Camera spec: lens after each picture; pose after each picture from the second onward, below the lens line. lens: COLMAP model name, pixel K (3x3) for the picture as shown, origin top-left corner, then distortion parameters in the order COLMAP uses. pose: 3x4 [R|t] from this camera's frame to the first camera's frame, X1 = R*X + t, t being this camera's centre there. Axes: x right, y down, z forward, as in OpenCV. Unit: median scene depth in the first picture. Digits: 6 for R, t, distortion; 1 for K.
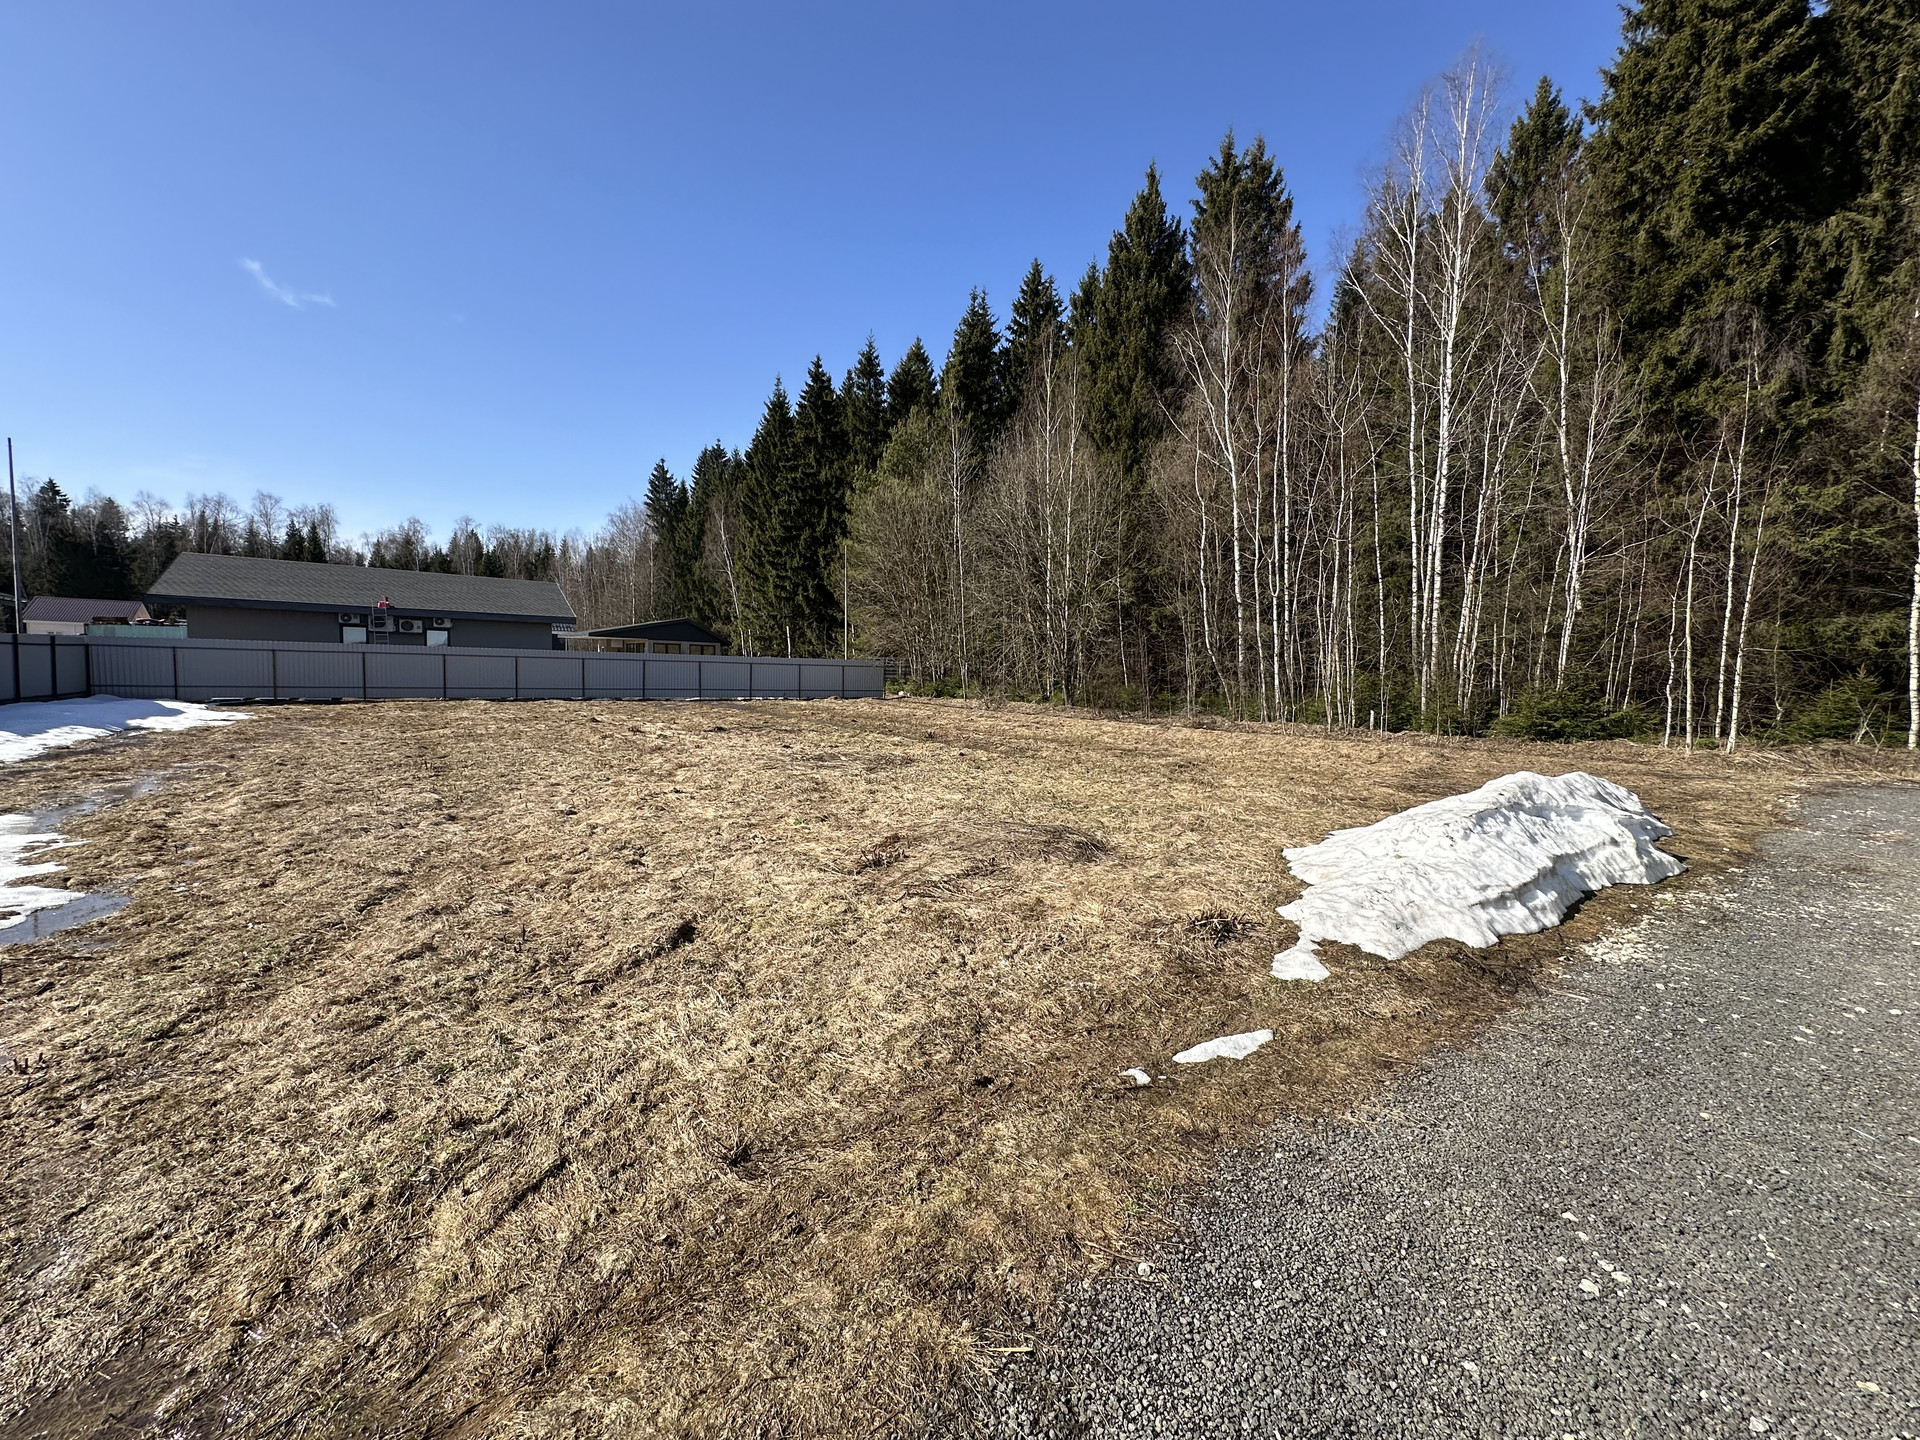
lens RADIAL K [[766.1, 0, 959.1], [0, 766.1, 719.3], [0, 0, 1]] dist [0.000522, 0.000162]
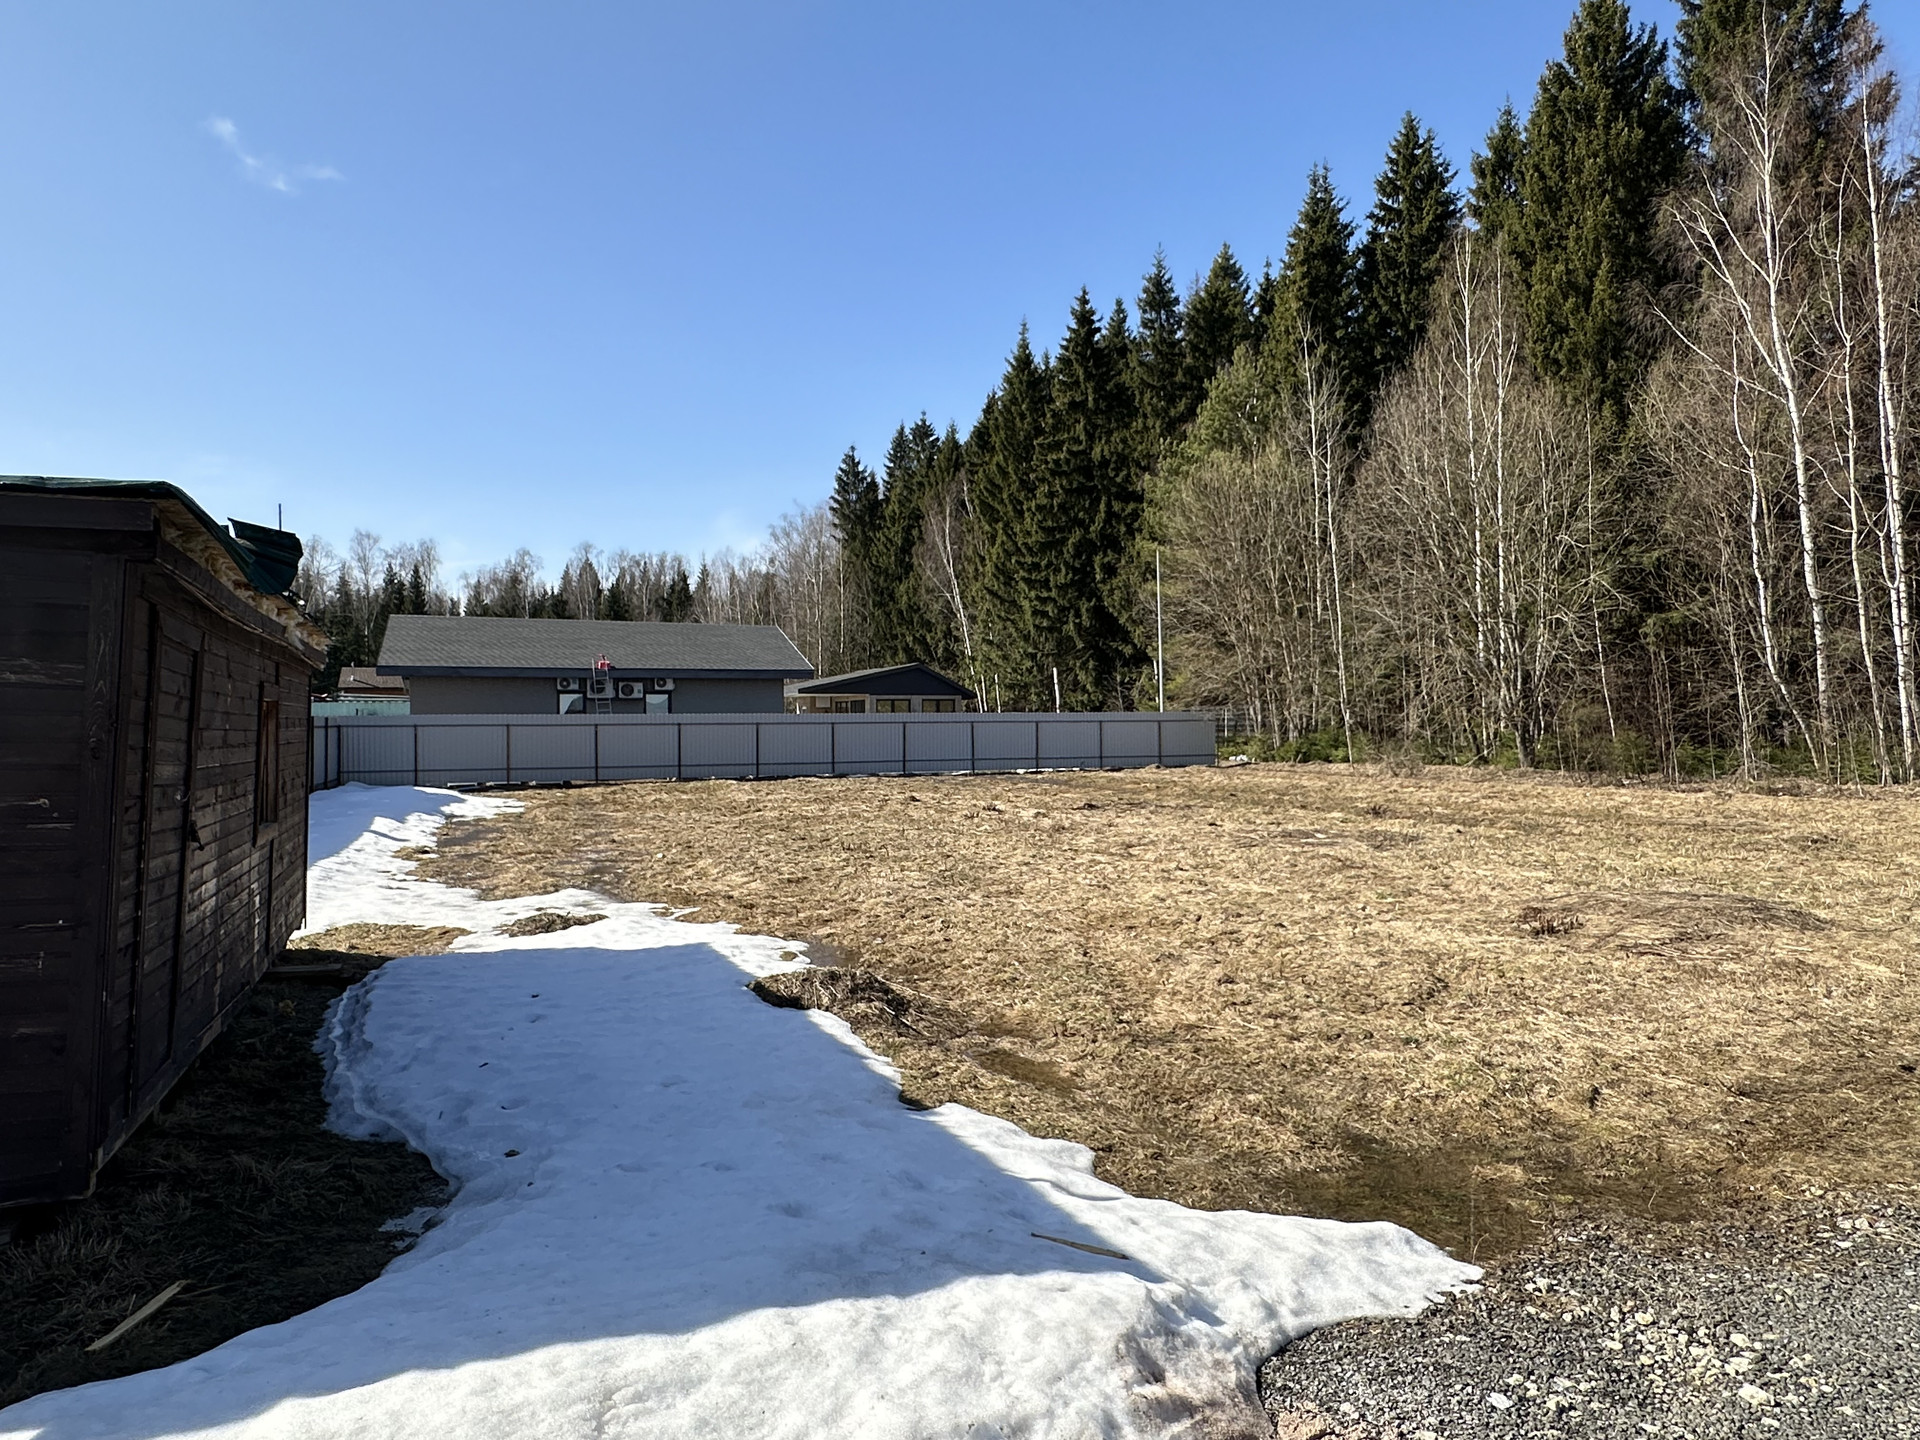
lens RADIAL K [[1179.4, 0, 955.5], [0, 1179.4, 719.9], [0, 0, 1]] dist [0.001256, 0.000806]
pose [[0.970451, -0.035477, -0.238675, -0.110498], [0.018356, 0.997121, -0.073577, 0.007623], [0.240598, 0.067022, 0.968308, -0.130396]]
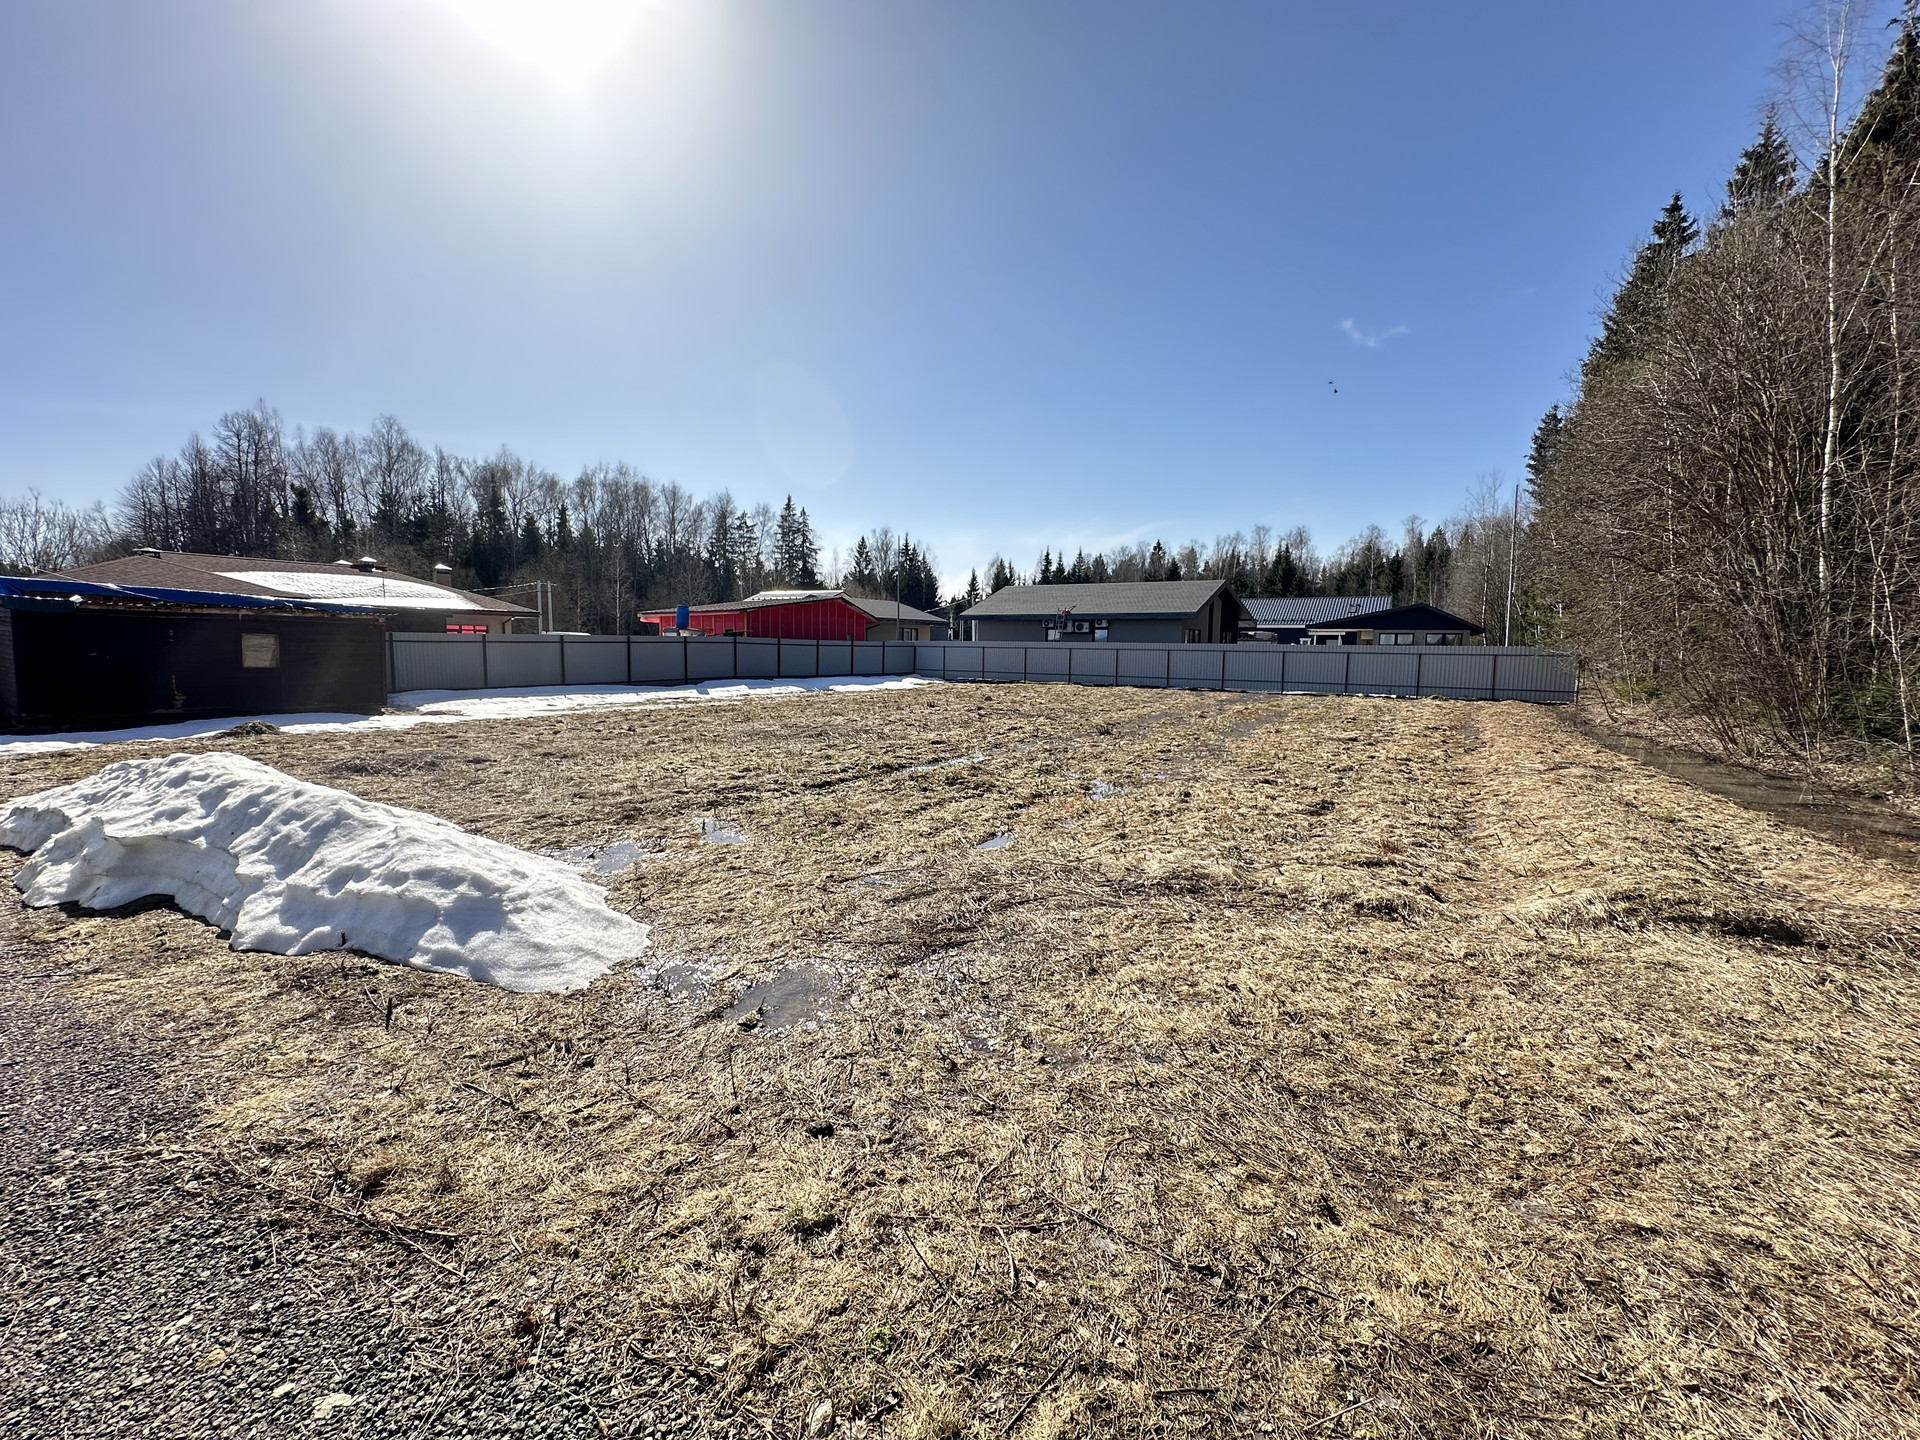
lens RADIAL K [[766.1, 0, 956.3], [0, 766.1, 761.1], [0, 0, 1]] dist [0.000522, 0.000162]
pose [[0.371231, 0.114950, -0.921398, 0.547022], [-0.064440, 0.993105, 0.097933, -0.009974], [0.926302, 0.023020, 0.376078, 0.363197]]
